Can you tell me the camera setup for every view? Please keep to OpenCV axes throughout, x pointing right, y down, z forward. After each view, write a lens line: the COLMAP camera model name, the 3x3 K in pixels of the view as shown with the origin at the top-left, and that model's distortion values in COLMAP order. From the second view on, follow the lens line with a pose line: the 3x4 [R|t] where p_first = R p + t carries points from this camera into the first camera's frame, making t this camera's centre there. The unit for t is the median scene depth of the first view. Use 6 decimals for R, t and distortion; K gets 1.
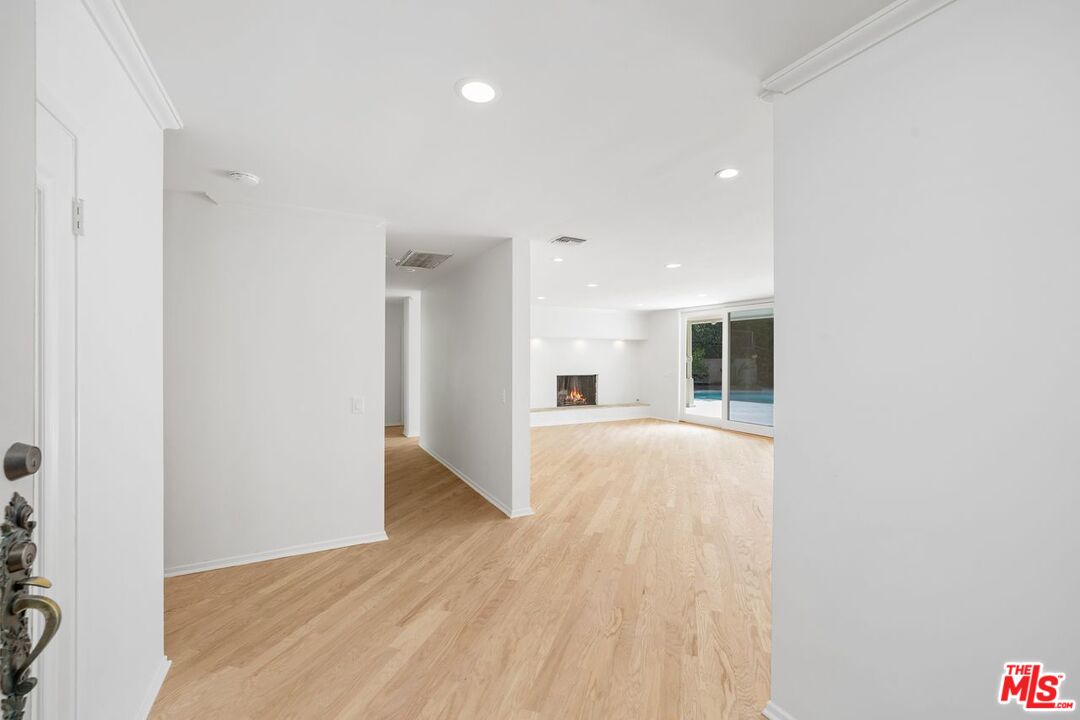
lens RADIAL K [[460.3, 0, 543.1], [0, 460.3, 354.6], [0, 0, 1]] dist [0.000308, 0.000102]
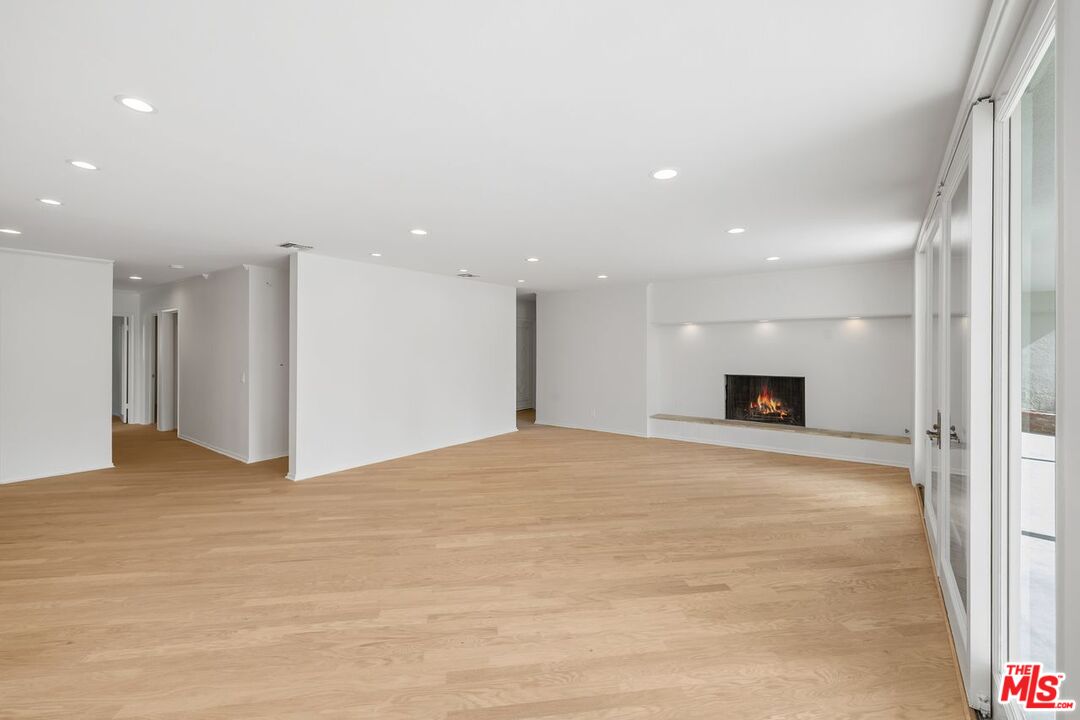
lens RADIAL K [[460.3, 0, 543.1], [0, 460.3, 354.6], [0, 0, 1]] dist [0.000308, 0.000102]
pose [[0.423568, 0.012872, -0.905773, 0.545427], [0.007317, 0.999818, 0.017630, 0.000293], [0.905835, -0.014095, 0.423397, 0.441214]]
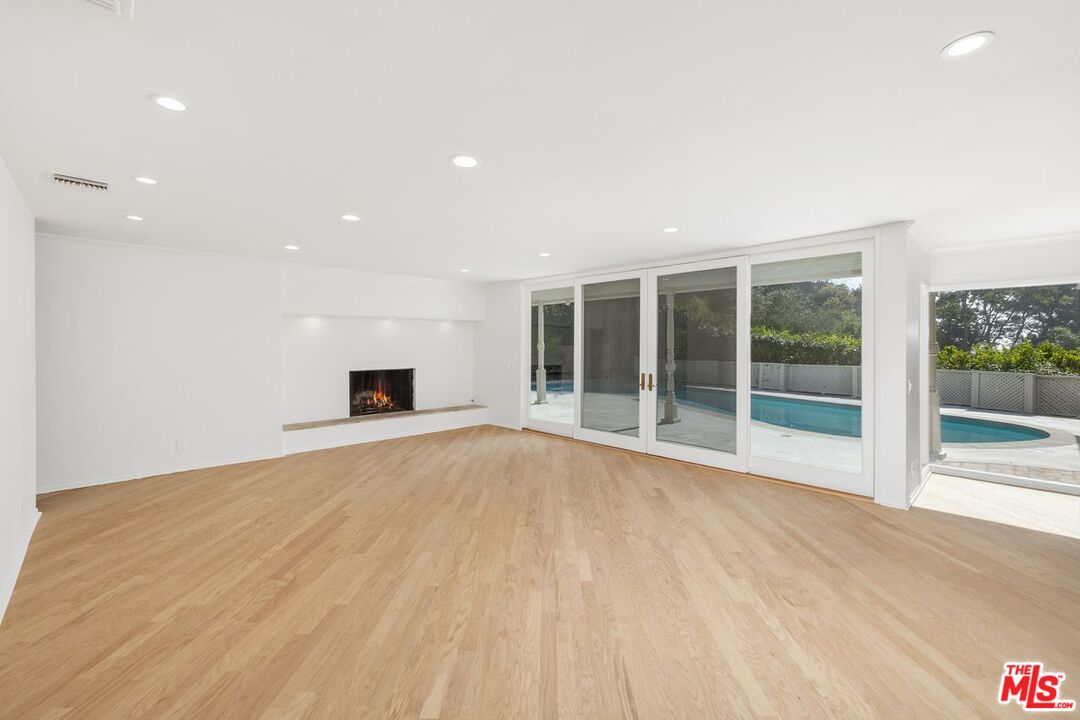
lens RADIAL K [[460.3, 0, 543.1], [0, 460.3, 354.6], [0, 0, 1]] dist [0.000308, 0.000102]
pose [[0.959765, -0.007202, 0.280714, 0.113396], [-0.001017, 0.999575, 0.029122, 0.000408], [-0.280804, -0.028236, 0.959350, 0.257419]]
